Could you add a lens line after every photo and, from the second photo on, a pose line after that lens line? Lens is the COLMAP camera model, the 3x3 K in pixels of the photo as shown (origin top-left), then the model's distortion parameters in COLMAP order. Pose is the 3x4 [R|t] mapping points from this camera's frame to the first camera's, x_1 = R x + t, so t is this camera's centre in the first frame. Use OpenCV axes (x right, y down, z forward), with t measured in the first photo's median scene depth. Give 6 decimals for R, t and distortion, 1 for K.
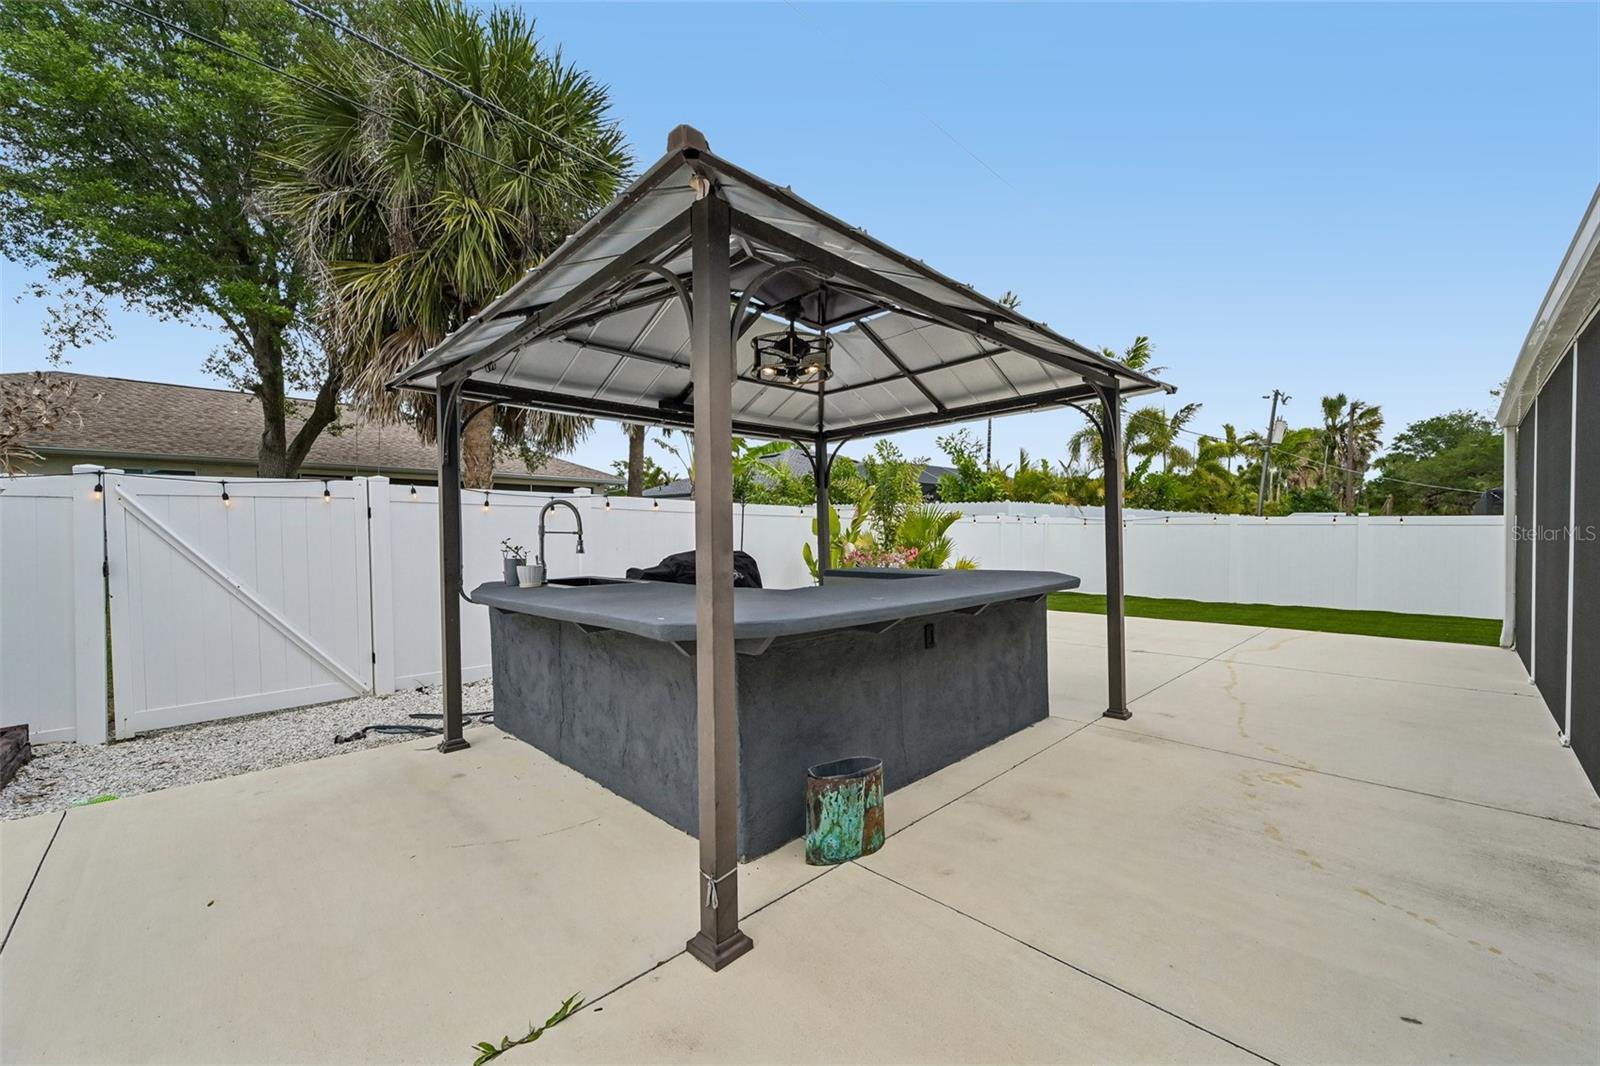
lens RADIAL K [[628.6, 0, 806.2], [0, 628.6, 530.7], [0, 0, 1]] dist [-0.008678, 0.000678]
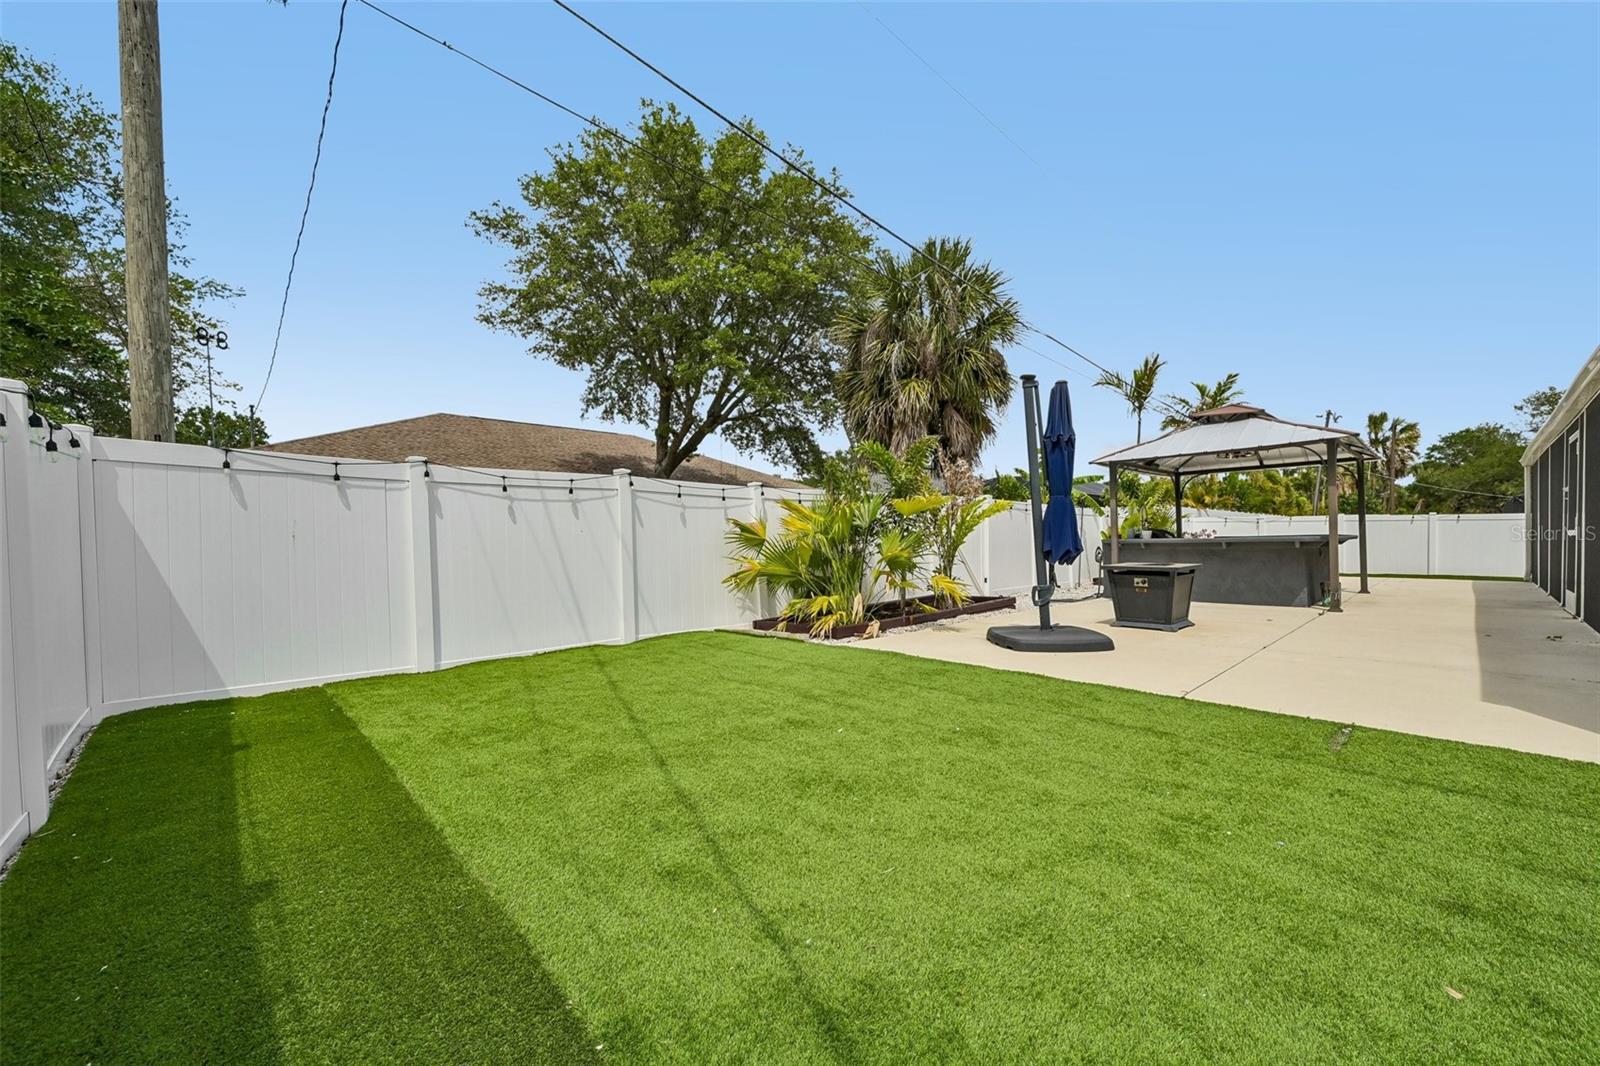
lens RADIAL K [[628.6, 0, 802.4], [0, 628.6, 536.5], [0, 0, 1]] dist [-0.008678, 0.000678]
pose [[0.999783, -0.004533, -0.020310, -0.200092], [0.004533, 0.999990, -0.000063, 0.007865], [0.020311, -0.000029, 0.999794, -0.181271]]
